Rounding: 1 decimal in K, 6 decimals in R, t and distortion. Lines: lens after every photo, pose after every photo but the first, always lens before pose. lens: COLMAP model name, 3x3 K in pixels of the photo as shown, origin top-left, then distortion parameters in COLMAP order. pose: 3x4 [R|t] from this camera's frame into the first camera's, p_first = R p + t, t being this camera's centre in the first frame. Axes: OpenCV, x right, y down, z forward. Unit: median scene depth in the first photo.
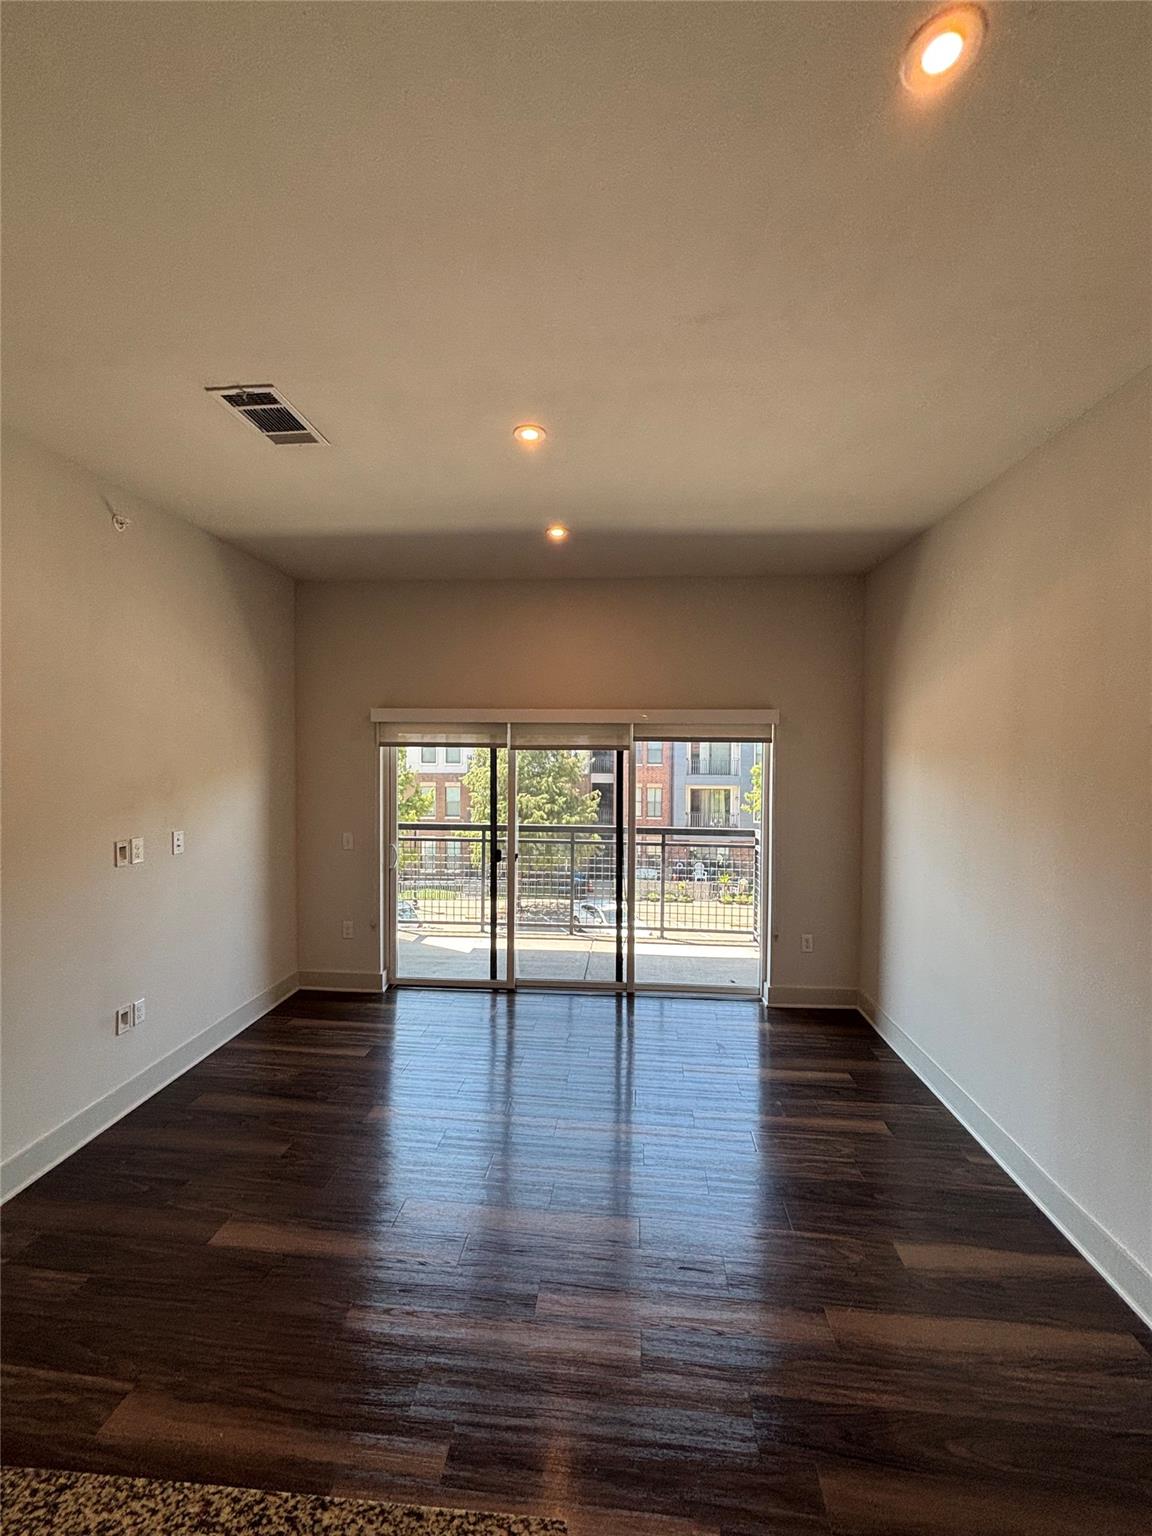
lens RADIAL K [[615.0, 0, 576.0], [0, 615.0, 768.0], [0, 0, 1]] dist [-0.000949, -0.000327]
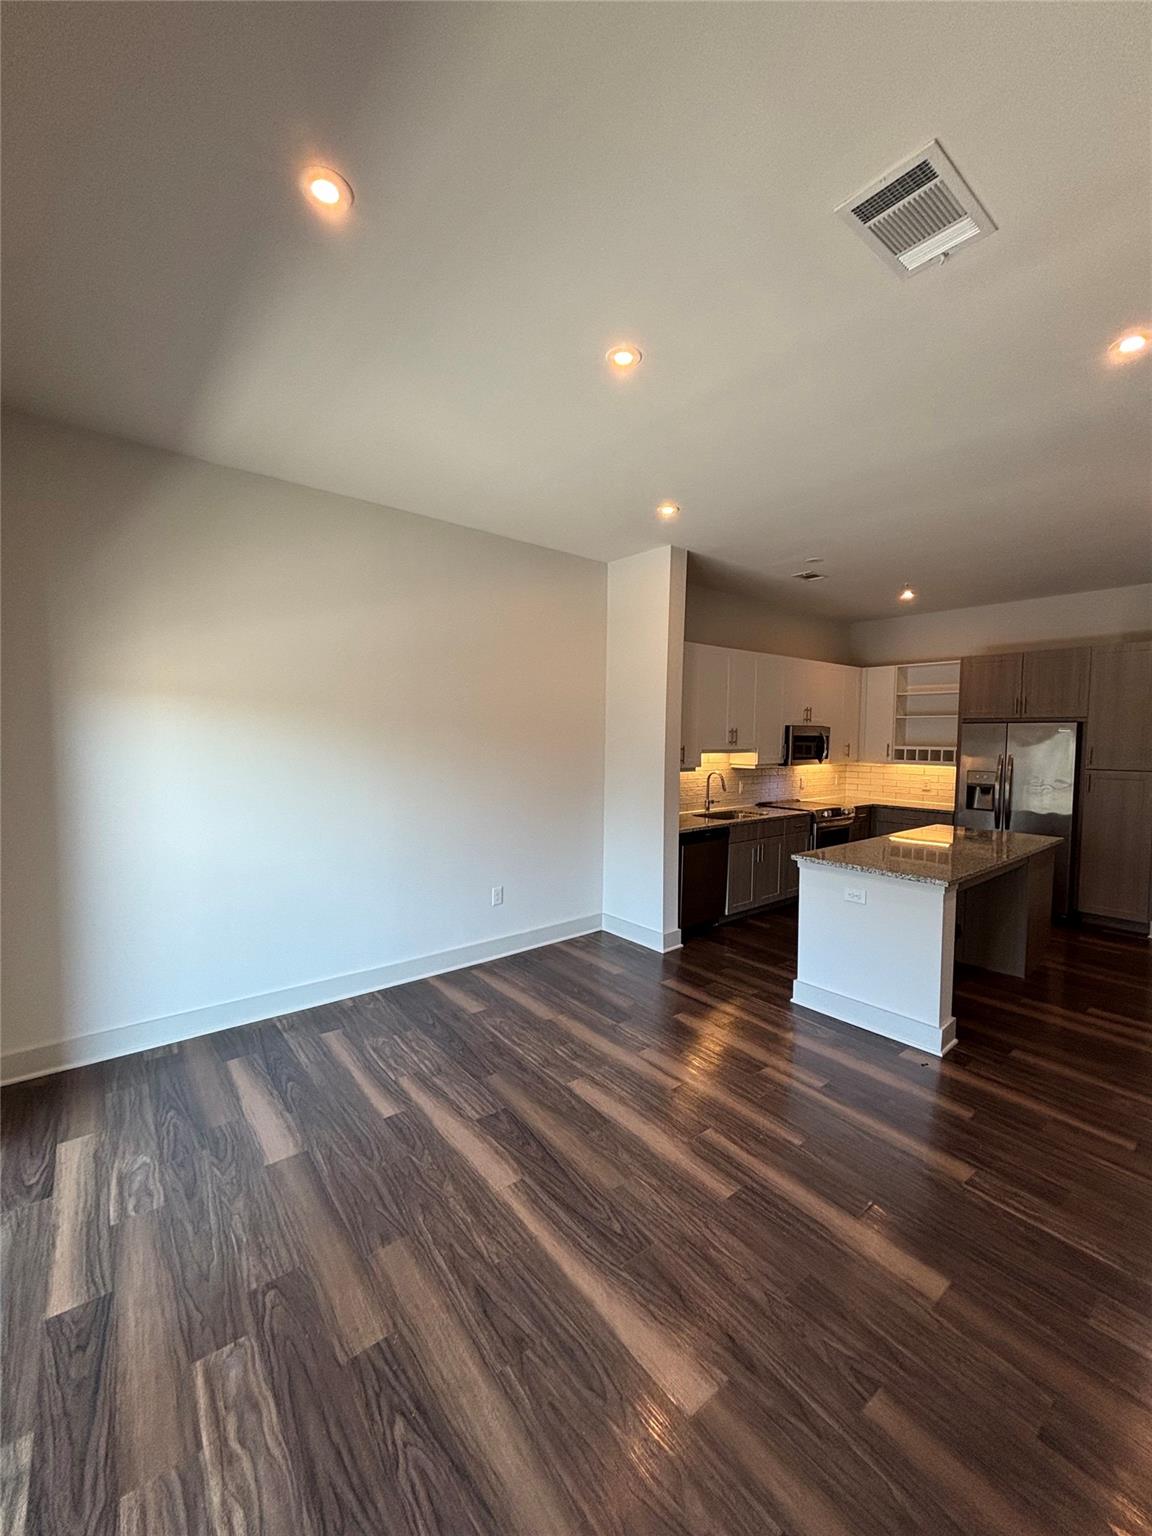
lens RADIAL K [[615.0, 0, 576.0], [0, 615.0, 768.0], [0, 0, 1]] dist [-0.000949, -0.000327]
pose [[-0.689753, -0.055510, 0.721913, -0.394903], [-0.001983, 0.997198, 0.074782, 0.005543], [-0.724042, 0.050150, -0.687931, 0.927555]]
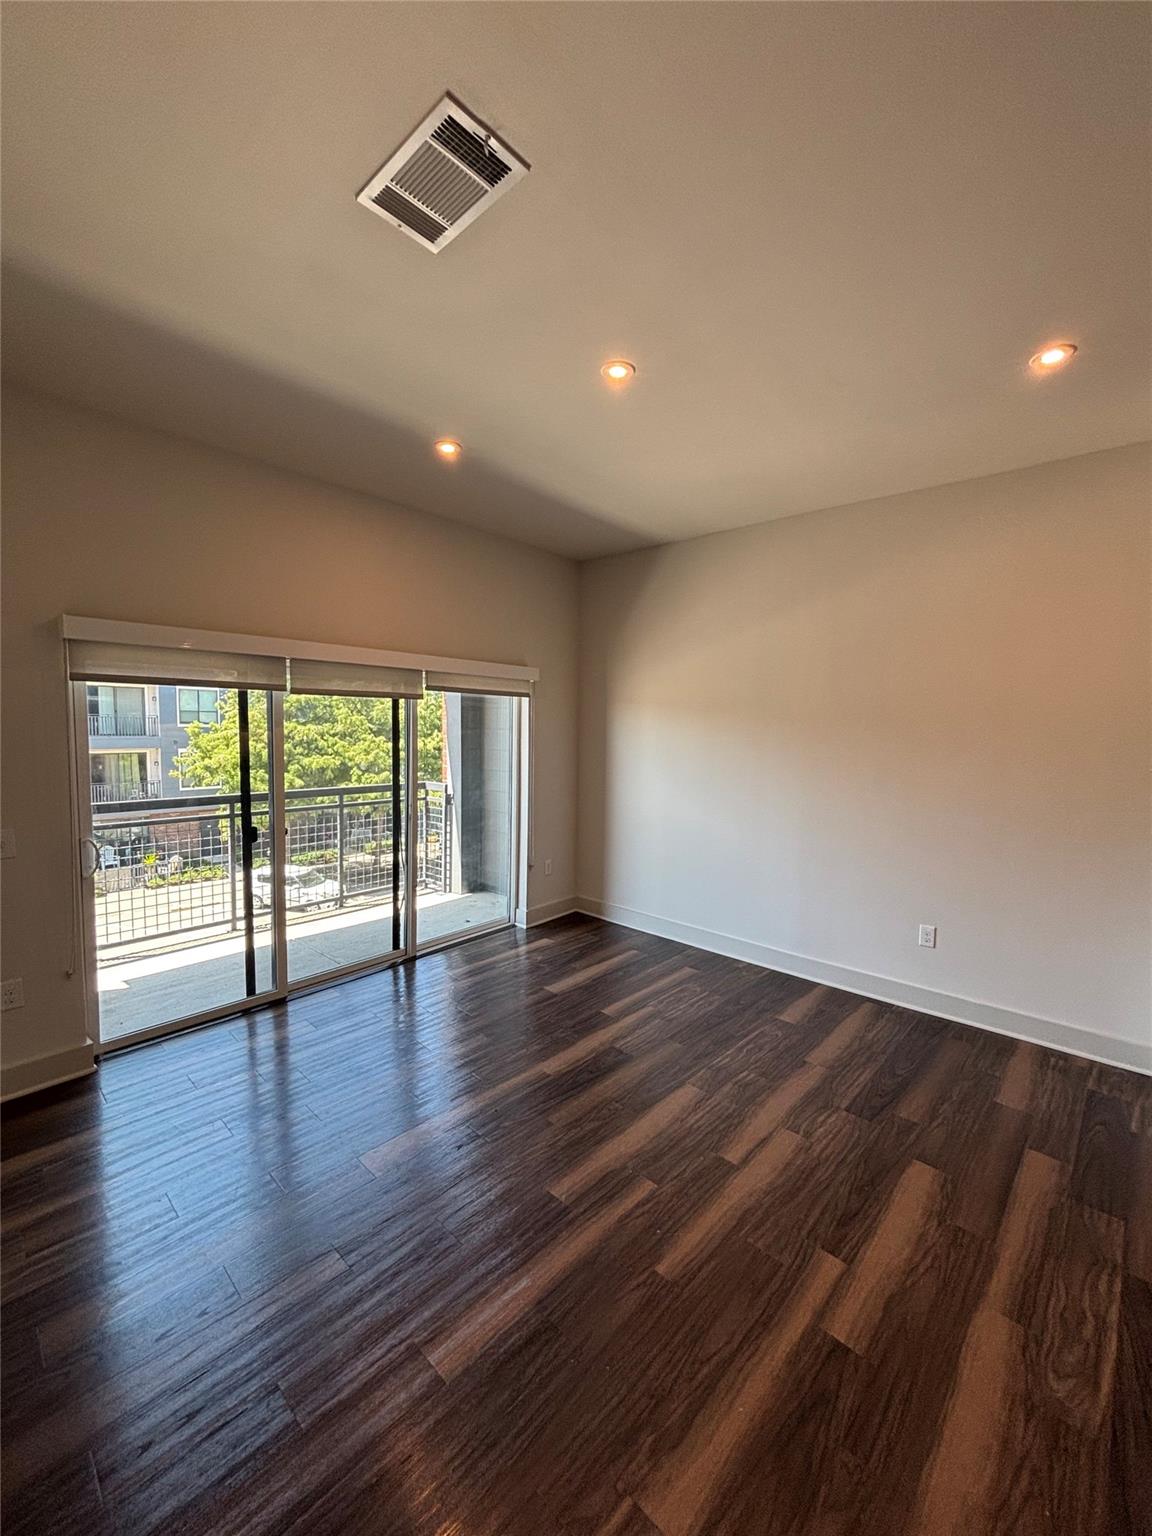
lens RADIAL K [[617.5, 0, 577.8], [0, 617.5, 766.9], [0, 0, 1]] dist [0.001181, 0.000137]
pose [[0.607985, -0.054585, 0.792070, -0.499727], [0.004425, 0.997851, 0.065369, 0.012678], [-0.793936, -0.036238, 0.606920, 0.229456]]
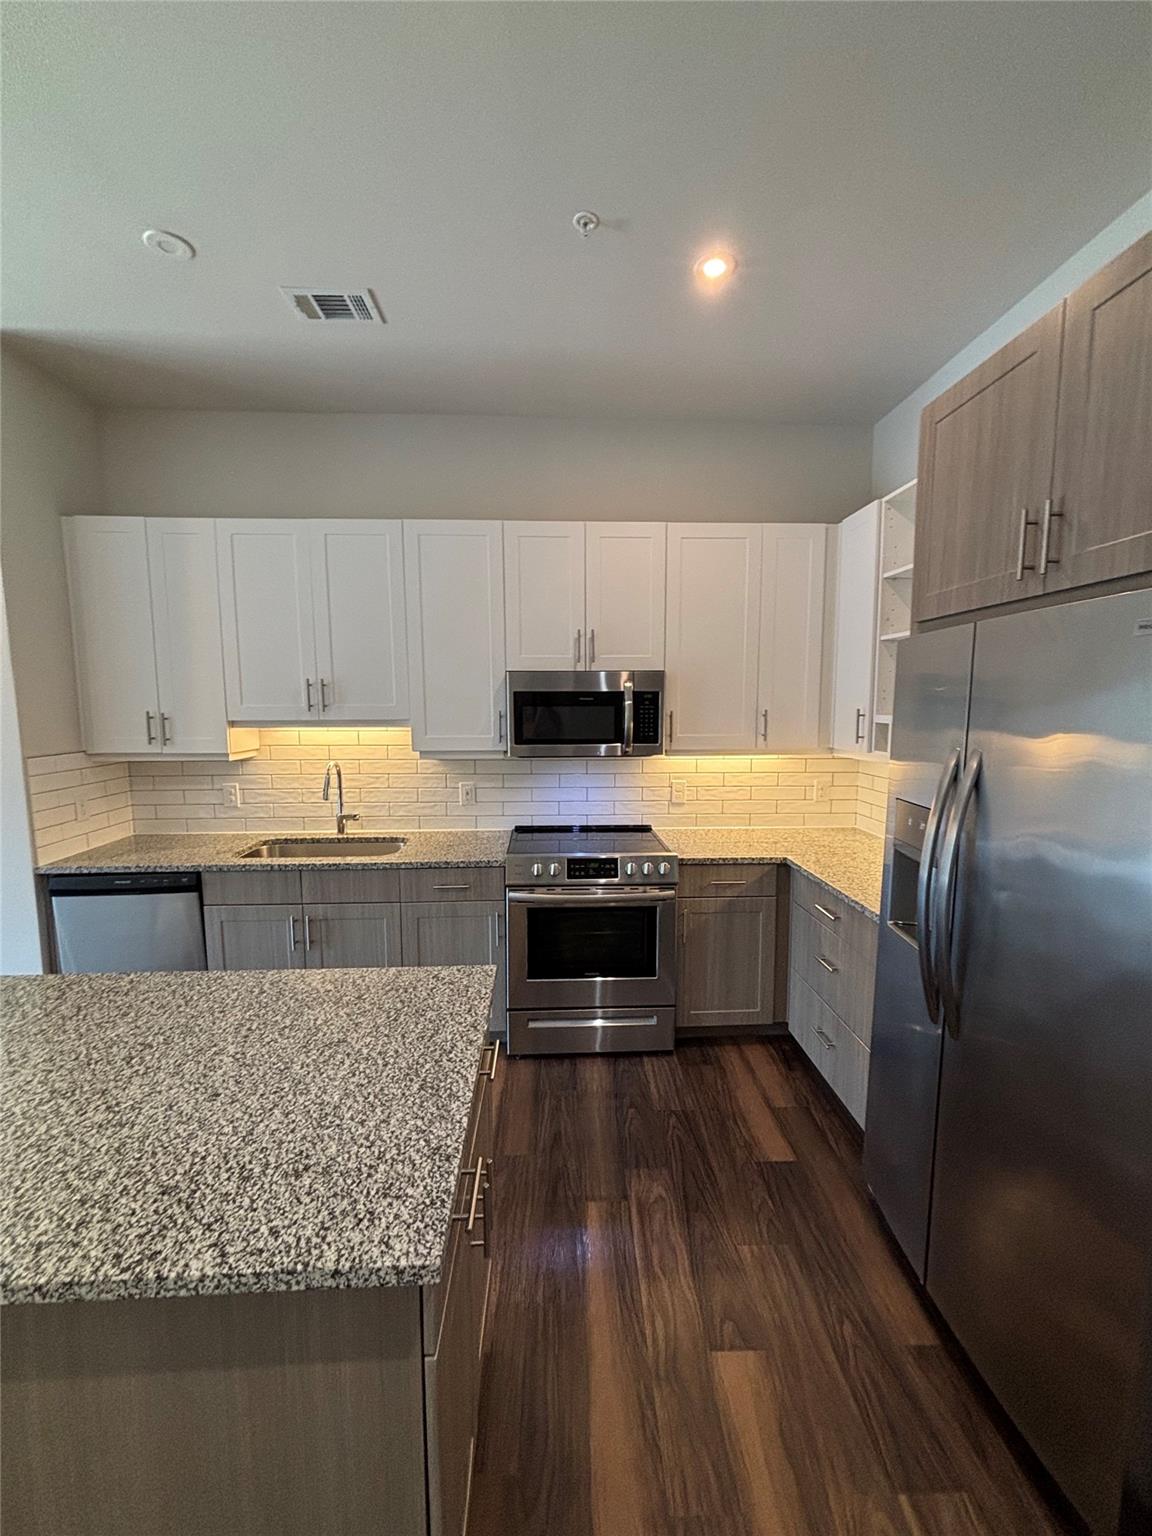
lens RADIAL K [[617.5, 0, 577.8], [0, 617.5, 766.9], [0, 0, 1]] dist [0.001181, 0.000137]
pose [[-0.125496, -0.108603, 0.986132, -0.384738], [0.018601, 0.993558, 0.111788, 0.041264], [-0.991920, 0.032372, -0.122668, -0.353950]]
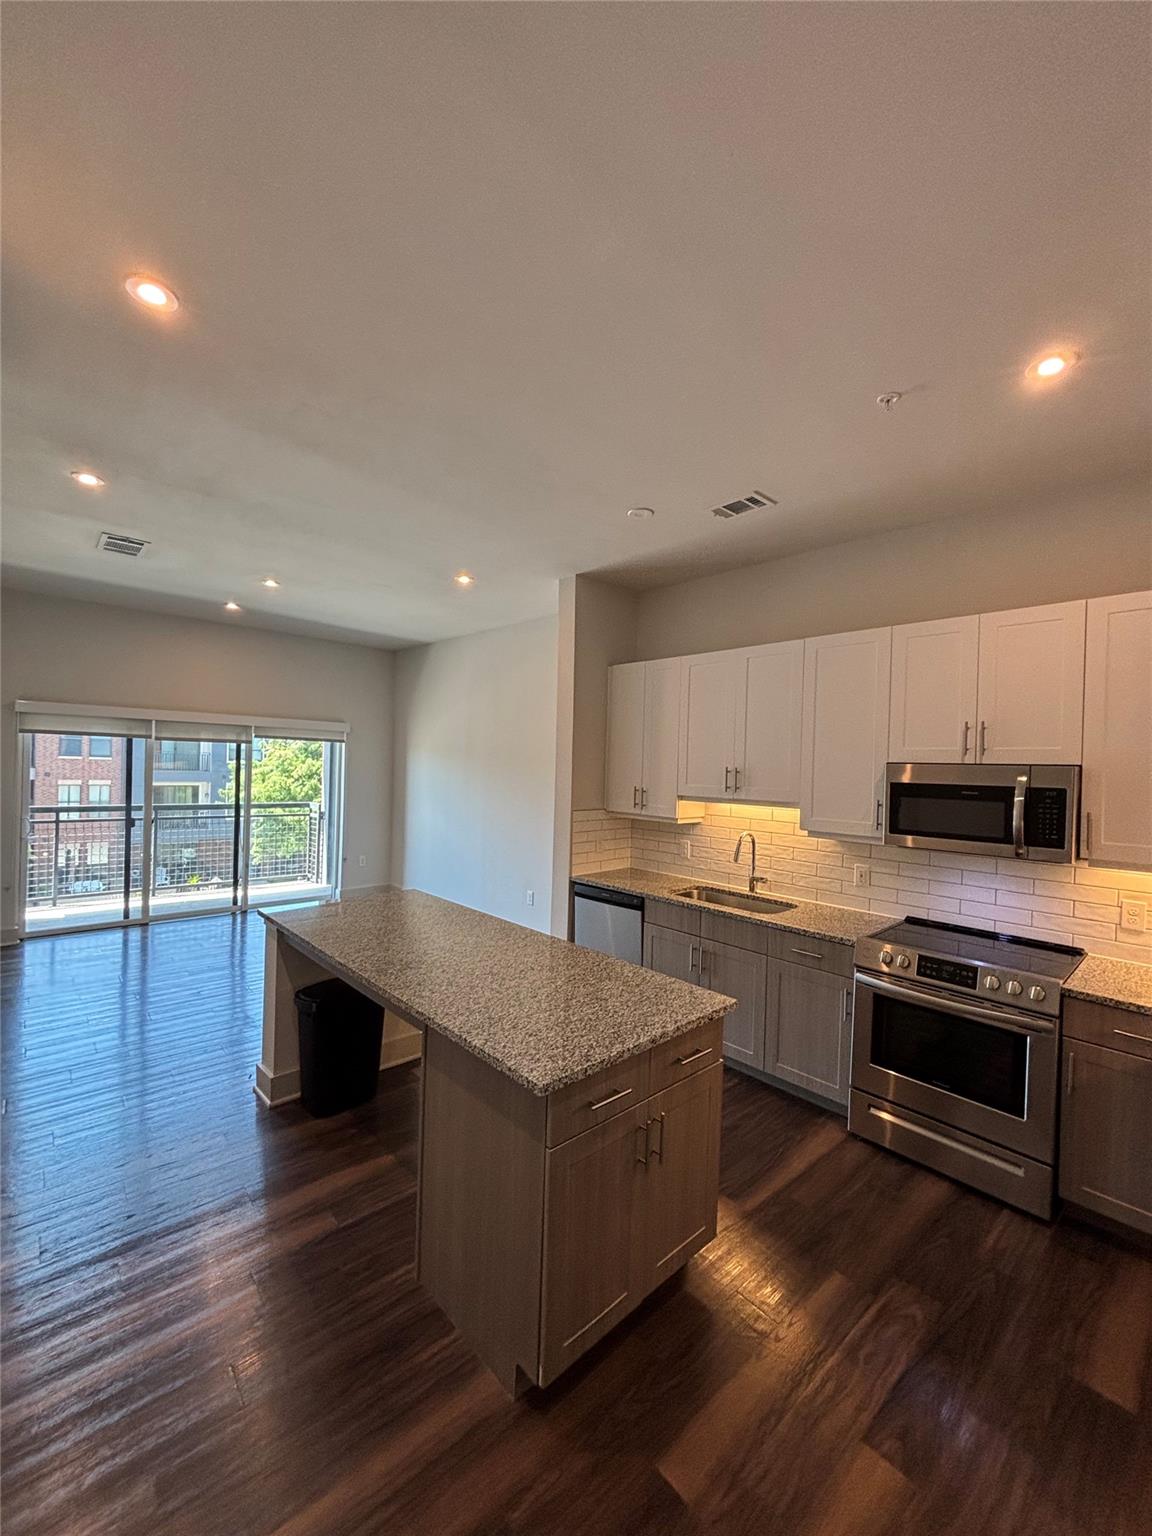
lens RADIAL K [[615.0, 0, 576.0], [0, 615.0, 768.0], [0, 0, 1]] dist [-0.000949, -0.000327]
pose [[0.676354, 0.009017, 0.736521, -0.461461], [-0.011114, 0.999936, -0.002035, 0.022763], [-0.736492, -0.006809, 0.676411, -0.569035]]
